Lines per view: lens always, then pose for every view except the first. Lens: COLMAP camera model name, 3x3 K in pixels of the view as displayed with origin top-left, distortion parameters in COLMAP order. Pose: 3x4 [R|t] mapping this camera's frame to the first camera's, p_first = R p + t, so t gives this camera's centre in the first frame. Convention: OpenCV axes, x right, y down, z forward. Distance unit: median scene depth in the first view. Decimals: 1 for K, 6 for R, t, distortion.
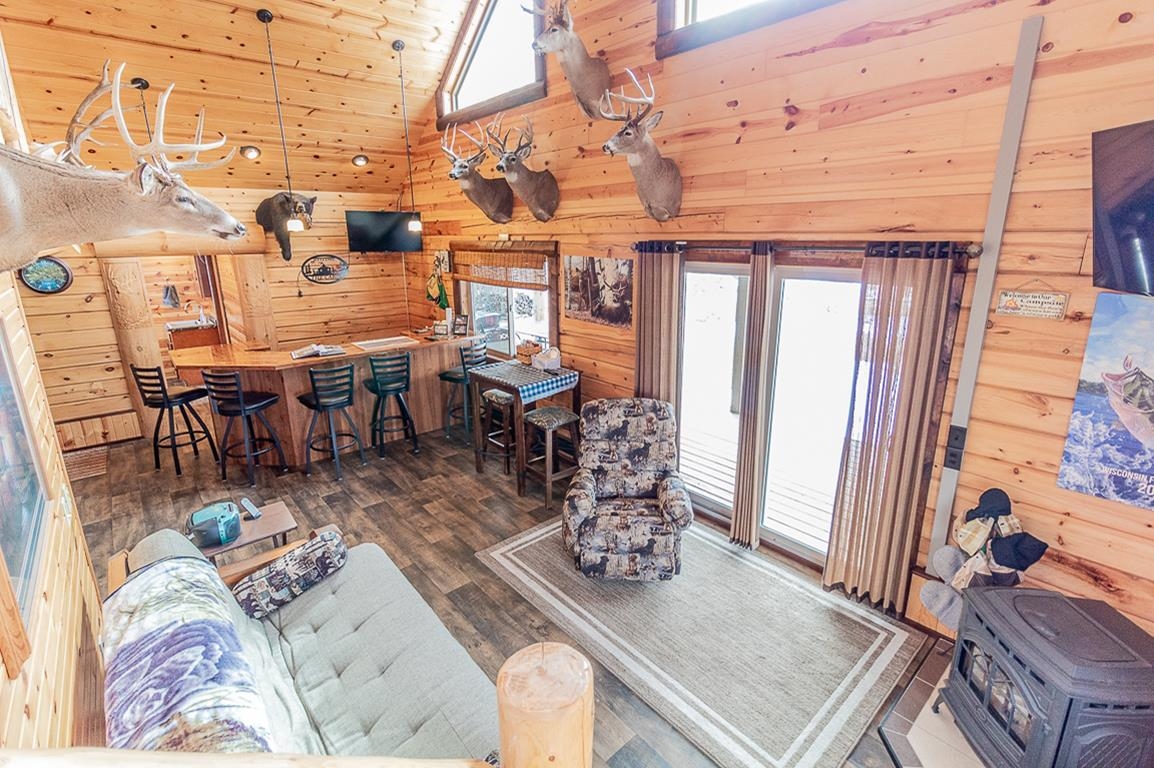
lens RADIAL K [[533.0, 0, 581.6], [0, 533.0, 371.5], [0, 0, 1]] dist [-0.000716, 0.000362]
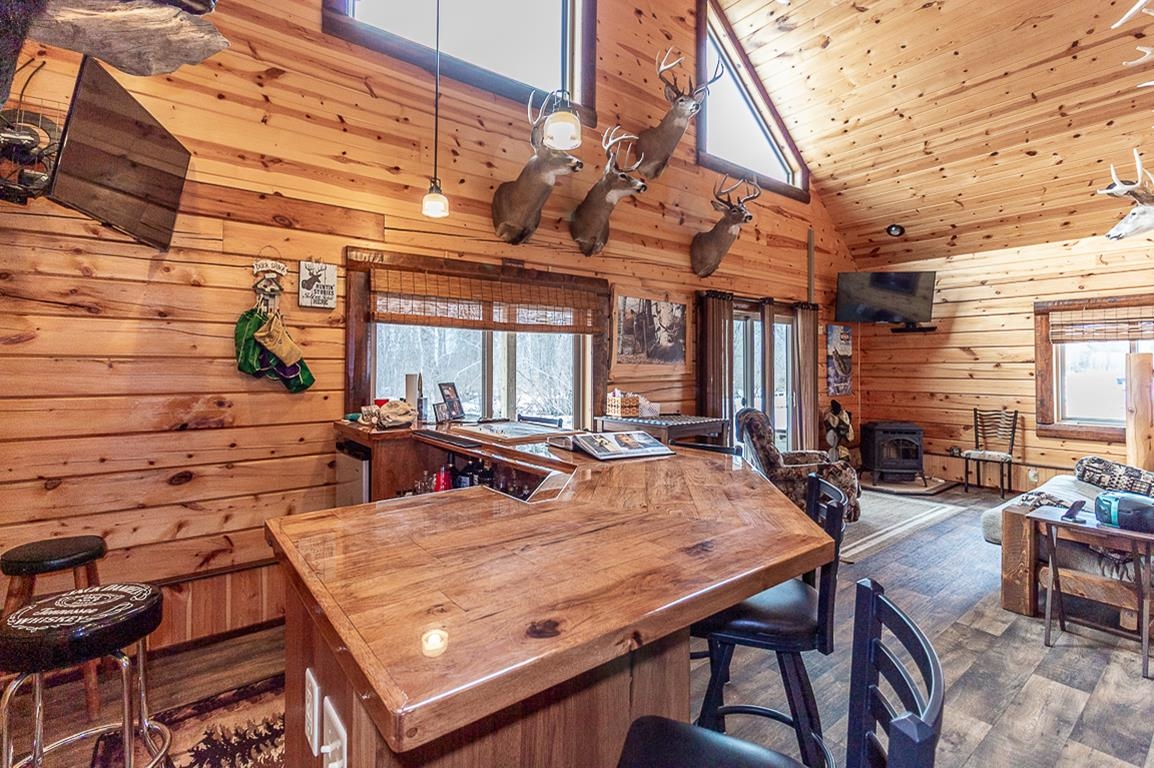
lens RADIAL K [[533.0, 0, 579.5], [0, 533.0, 362.5], [0, 0, 1]] dist [-0.001696, 0.000631]
pose [[0.050947, 0.016795, 0.998560, -1.093499], [0.250869, 0.967584, -0.029074, -0.109424], [-0.966679, 0.251989, 0.045083, 1.201131]]
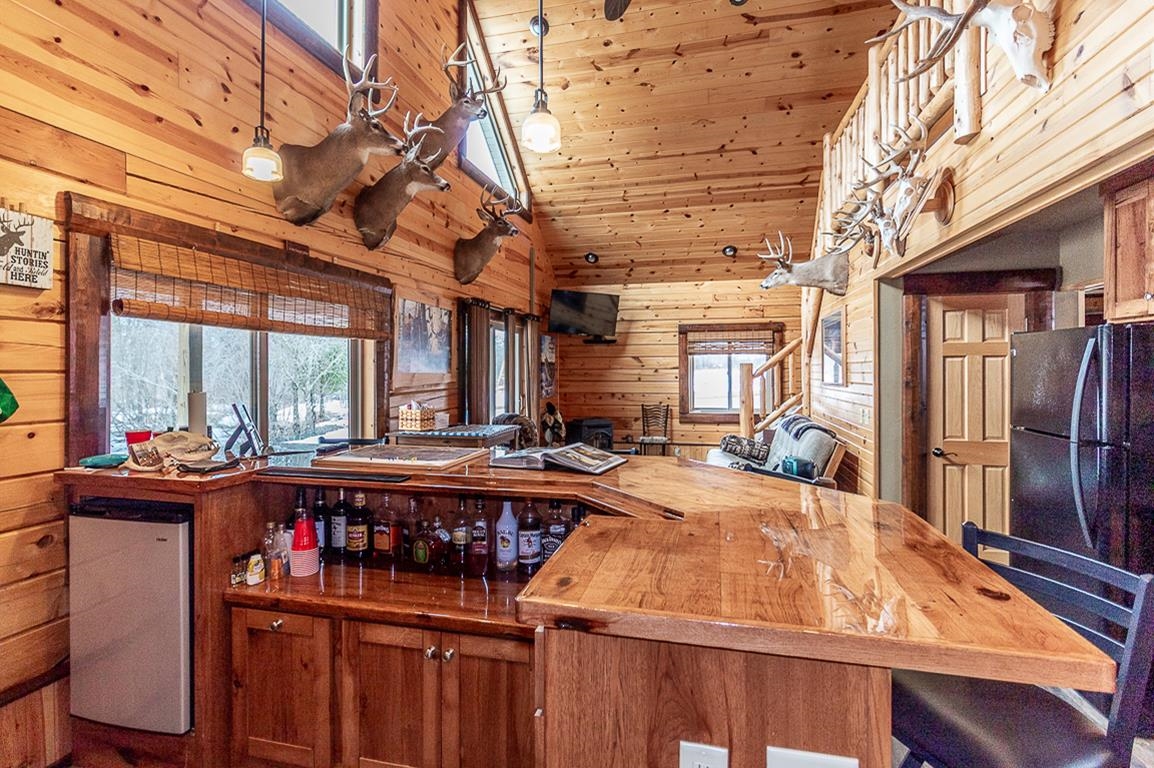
lens RADIAL K [[539.8, 0, 583.2], [0, 539.8, 374.1], [0, 0, 1]] dist [-0.001126, 0.000677]
pose [[-0.578965, 0.002233, 0.815349, -1.017640], [0.212515, 0.965845, 0.148258, -0.189358], [-0.787170, 0.259110, -0.559665, 1.458209]]
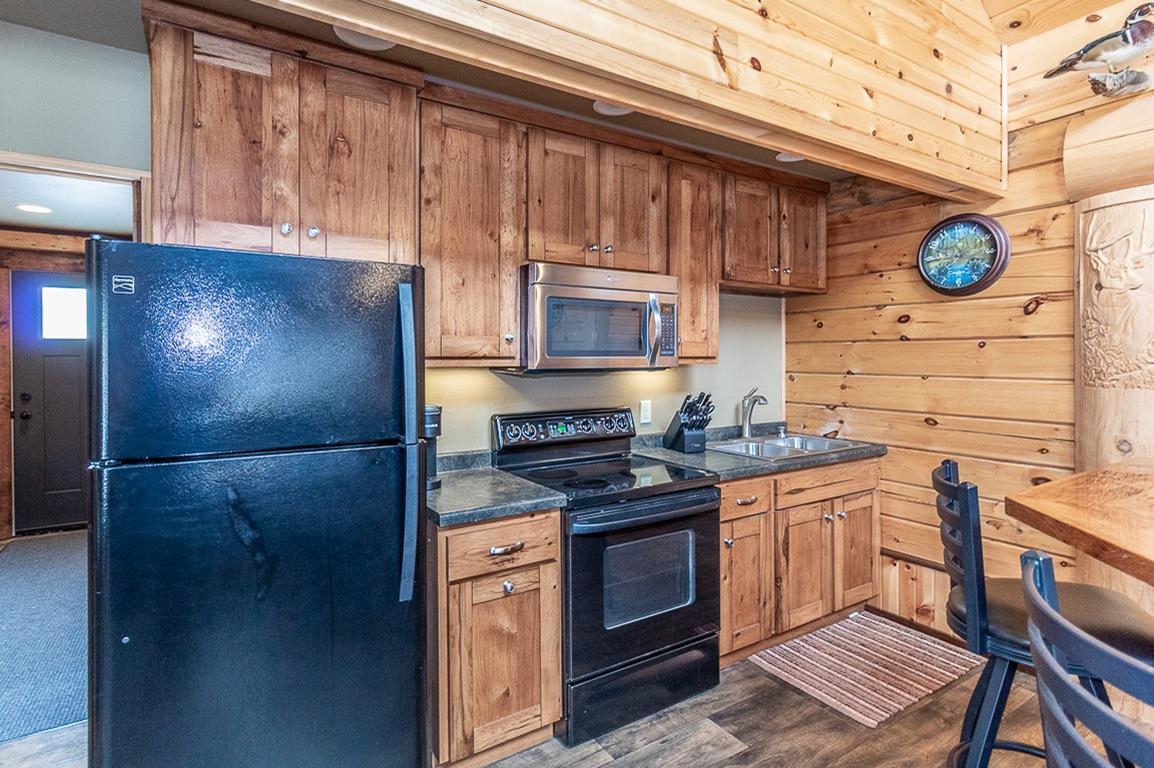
lens RADIAL K [[560.3, 0, 549.5], [0, 560.3, 354.5], [0, 0, 1]] dist [0.001736, 0.000173]
pose [[-0.182573, 0.004874, -0.983180, -0.550288], [-0.241832, 0.969044, 0.049711, -0.039396], [0.952987, 0.246840, -0.175743, 0.942142]]
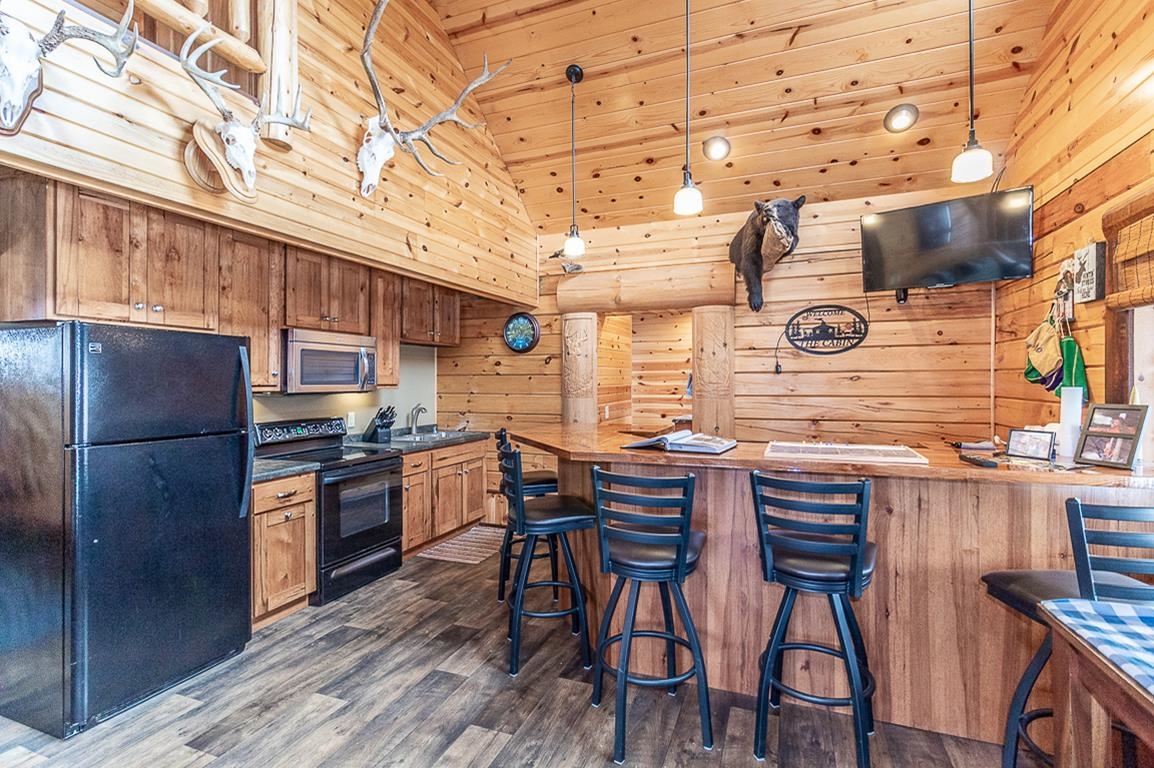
lens RADIAL K [[538.3, 0, 586.0], [0, 538.3, 380.2], [0, 0, 1]] dist [0.001081, 0.000366]
pose [[0.468770, 0.006052, -0.883300, -0.134878], [-0.222044, 0.968675, -0.111203, -0.024133], [0.854957, 0.248260, 0.455429, 0.848496]]
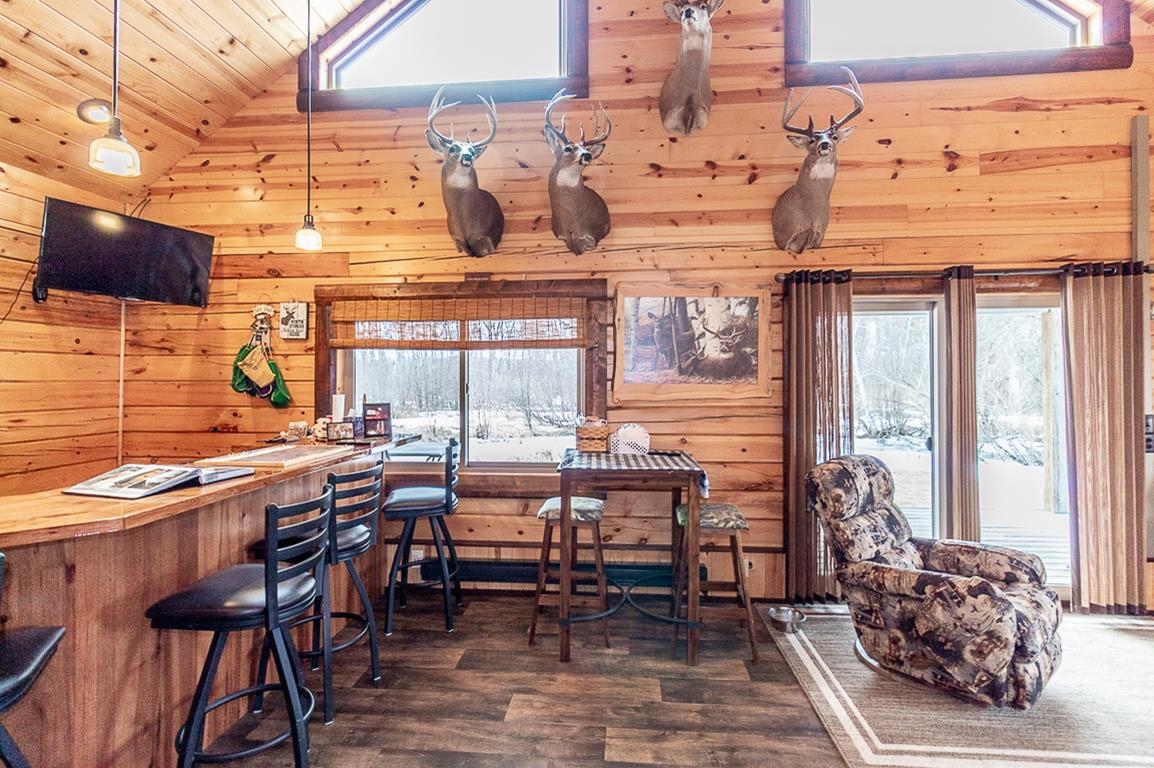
lens RADIAL K [[535.5, 0, 582.9], [0, 535.5, 373.8], [0, 0, 1]] dist [0.002933, 0.000844]
pose [[0.717962, 0.012572, 0.695969, -0.667217], [0.172120, 0.965582, -0.195002, 0.019477], [-0.674466, 0.259794, 0.691088, 0.636878]]
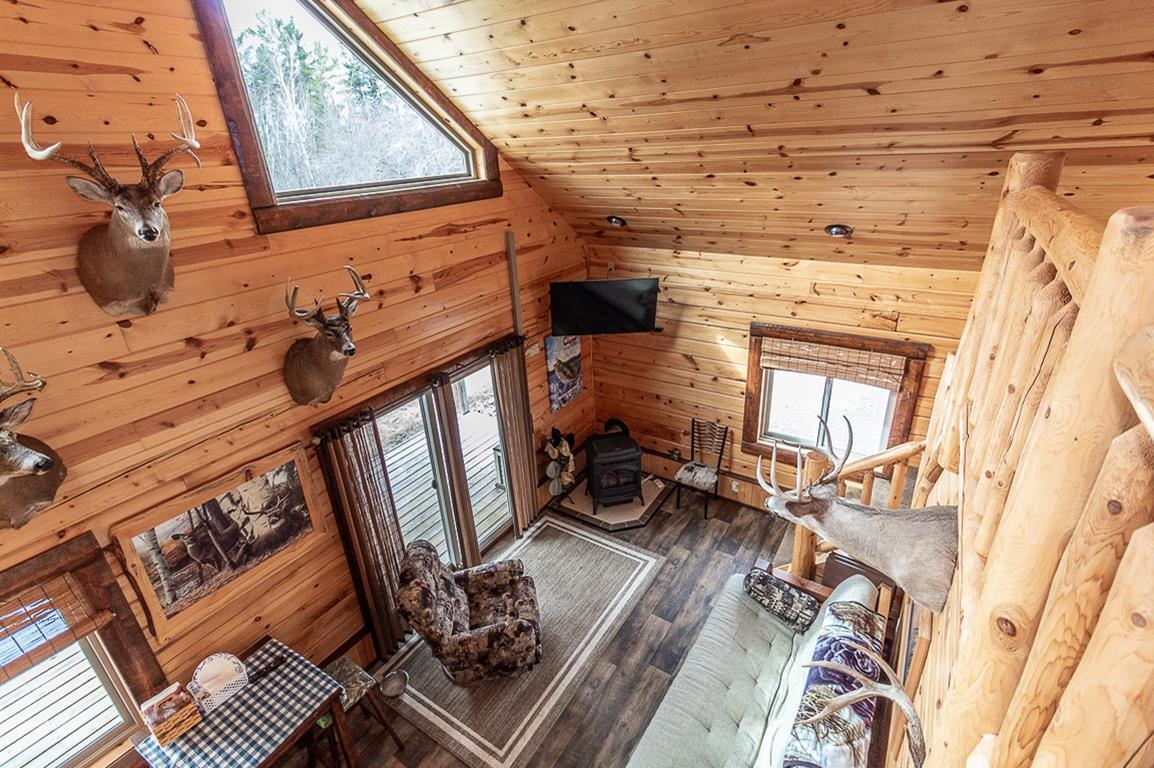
lens RADIAL K [[529.9, 0, 581.5], [0, 529.9, 372.2], [0, 0, 1]] dist [0.002726, 0.000073]
pose [[-0.269321, -0.362663, 0.892156, -0.685806], [0.289947, 0.852868, 0.434221, -0.541565], [-0.918366, 0.375623, -0.124542, 0.644731]]
